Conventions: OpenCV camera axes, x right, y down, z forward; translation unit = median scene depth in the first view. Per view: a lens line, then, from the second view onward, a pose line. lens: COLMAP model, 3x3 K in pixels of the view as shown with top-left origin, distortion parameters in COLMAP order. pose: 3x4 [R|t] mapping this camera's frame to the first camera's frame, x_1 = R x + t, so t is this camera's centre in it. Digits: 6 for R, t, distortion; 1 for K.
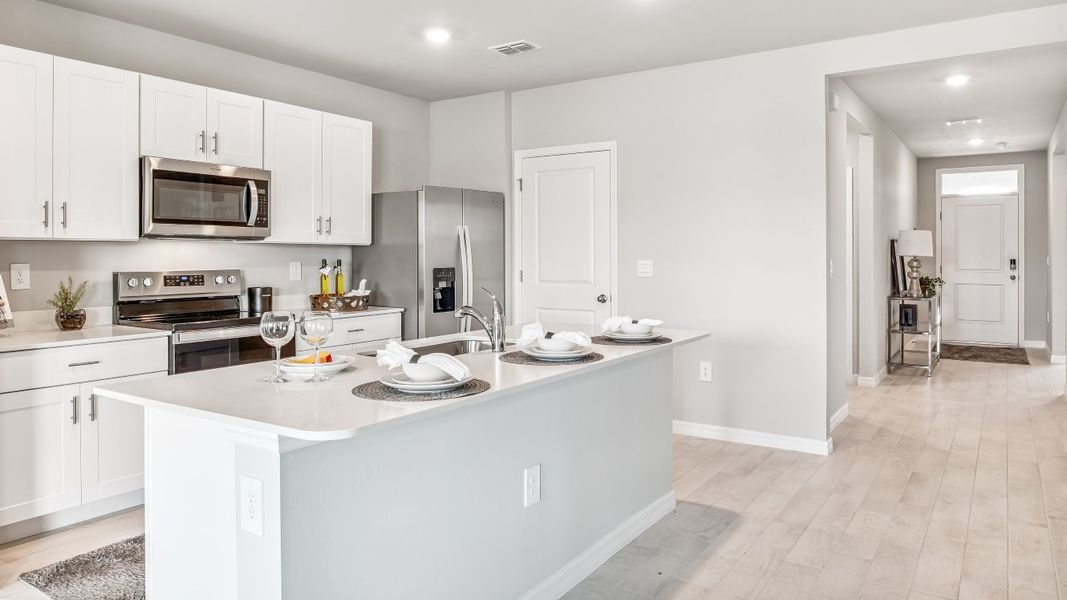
lens RADIAL K [[733.7, 0, 519.2], [0, 733.7, 257.1], [0, 0, 1]] dist [-0.007546, -0.003338]
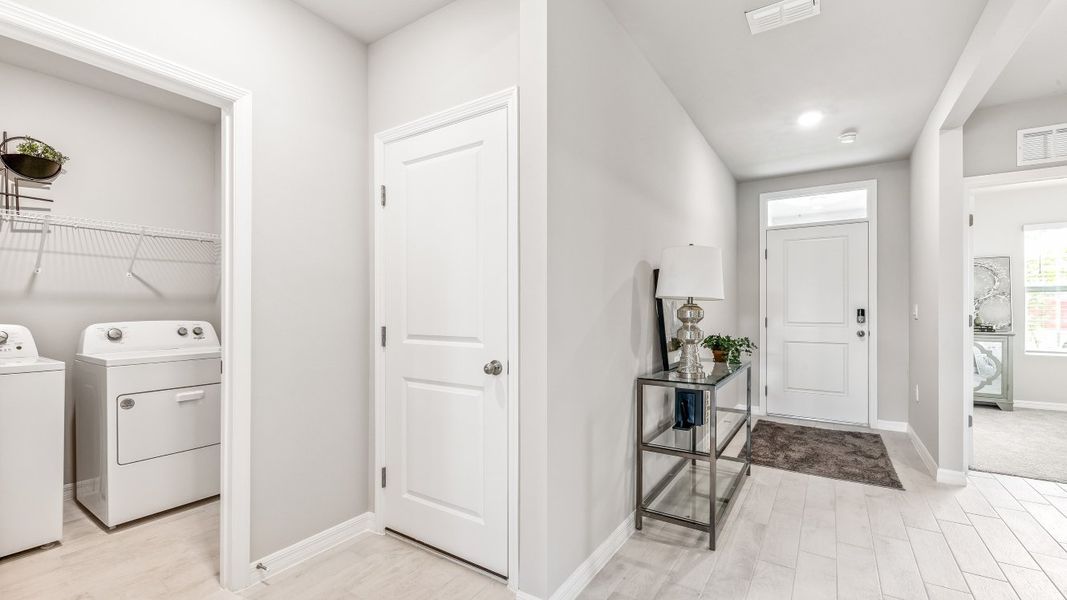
lens RADIAL K [[458.9, 0, 536.8], [0, 458.9, 306.0], [0, 0, 1]] dist [0.000412, -0.000063]
pose [[0.999847, 0.004173, 0.017013, 0.346146], [-0.003982, 0.999929, -0.011238, 0.006567], [-0.017059, 0.011169, 0.999792, 0.551203]]
